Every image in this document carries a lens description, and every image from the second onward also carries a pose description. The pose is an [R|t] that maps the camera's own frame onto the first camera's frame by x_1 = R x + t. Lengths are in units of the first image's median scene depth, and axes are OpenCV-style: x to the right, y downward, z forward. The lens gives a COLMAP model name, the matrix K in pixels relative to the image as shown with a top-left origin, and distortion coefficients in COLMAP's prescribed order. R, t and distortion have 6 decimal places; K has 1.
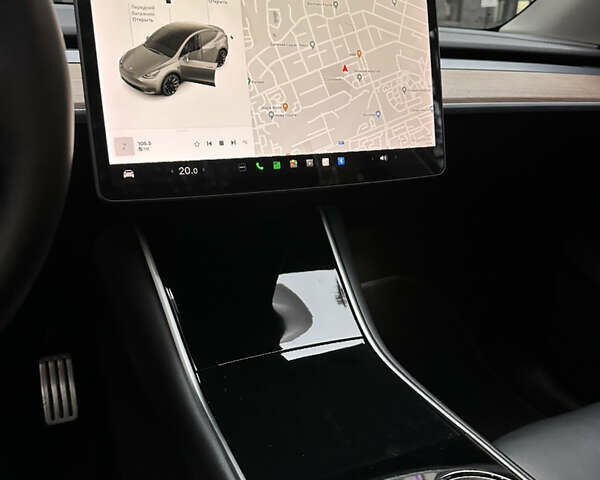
lens RADIAL K [[549.4, 0, 299.6], [0, 549.4, 240.6], [0, 0, 1]] dist [-0.027482, -0.021685]
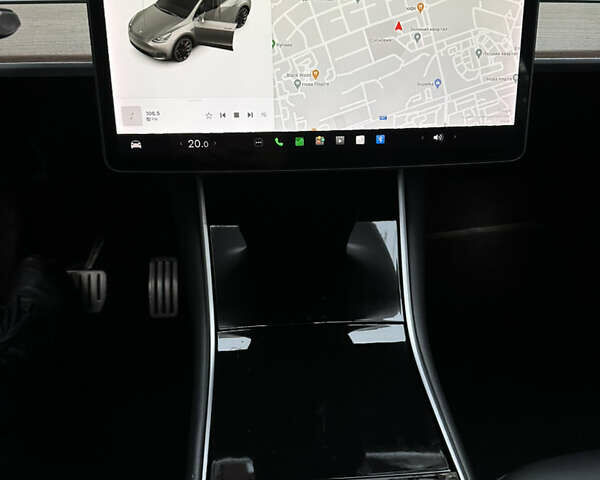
lens RADIAL K [[549.4, 0, 299.6], [0, 549.4, 240.6], [0, 0, 1]] dist [-0.027482, -0.021685]
pose [[0.939874, 0.163160, -0.300027, 0.247873], [-0.096177, 0.969394, 0.225887, -0.178309], [0.327700, -0.183449, 0.926800, 0.137003]]
